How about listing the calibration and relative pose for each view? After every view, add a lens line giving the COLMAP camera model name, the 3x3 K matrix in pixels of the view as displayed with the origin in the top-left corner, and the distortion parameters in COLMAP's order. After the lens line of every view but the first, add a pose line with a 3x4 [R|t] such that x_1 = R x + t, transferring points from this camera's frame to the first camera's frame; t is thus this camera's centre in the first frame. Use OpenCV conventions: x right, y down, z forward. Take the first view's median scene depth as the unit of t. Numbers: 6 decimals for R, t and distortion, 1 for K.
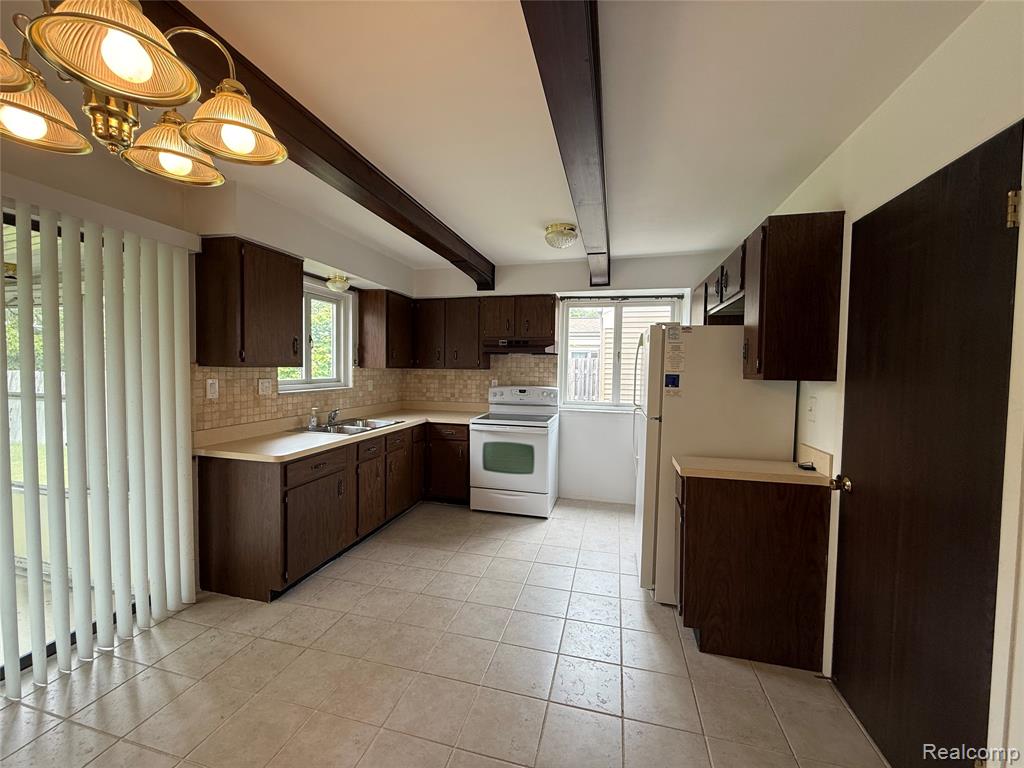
lens RADIAL K [[408.4, 0, 509.4], [0, 408.4, 384.4], [0, 0, 1]] dist [-0.000243, -0.000760]
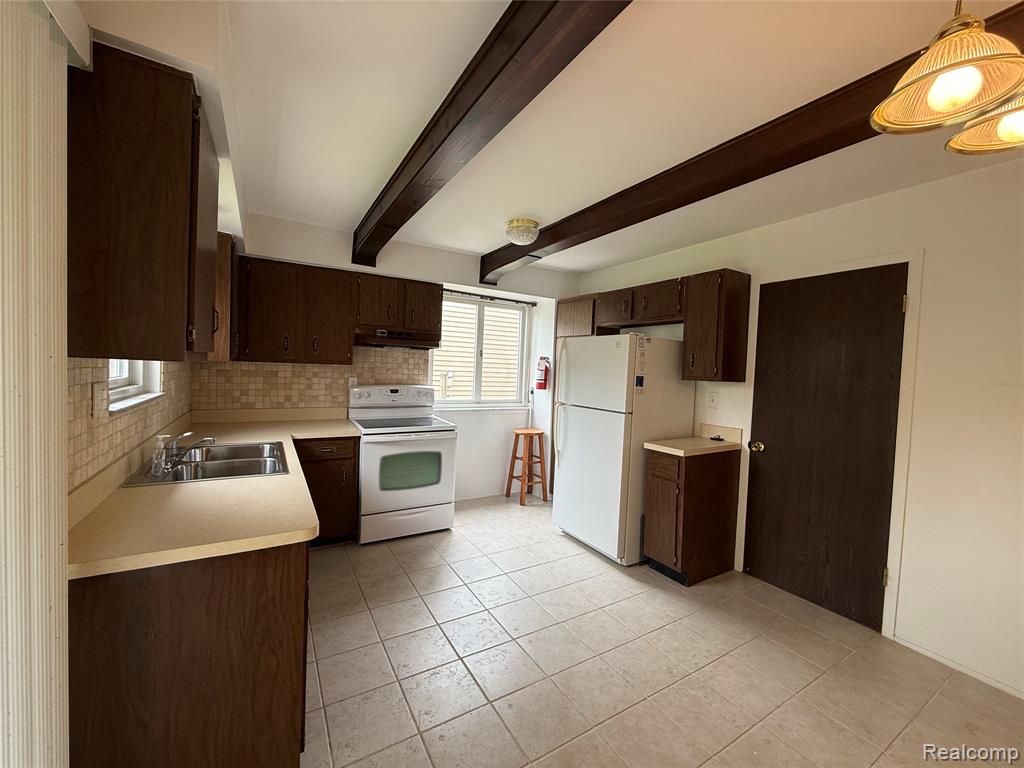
lens RADIAL K [[408.4, 0, 509.5], [0, 408.4, 383.8], [0, 0, 1]] dist [-0.000243, -0.000760]
pose [[0.701675, -0.015433, 0.712330, -0.422118], [0.002097, 0.999806, 0.019595, -0.015329], [-0.712494, -0.012256, 0.701571, 0.238207]]
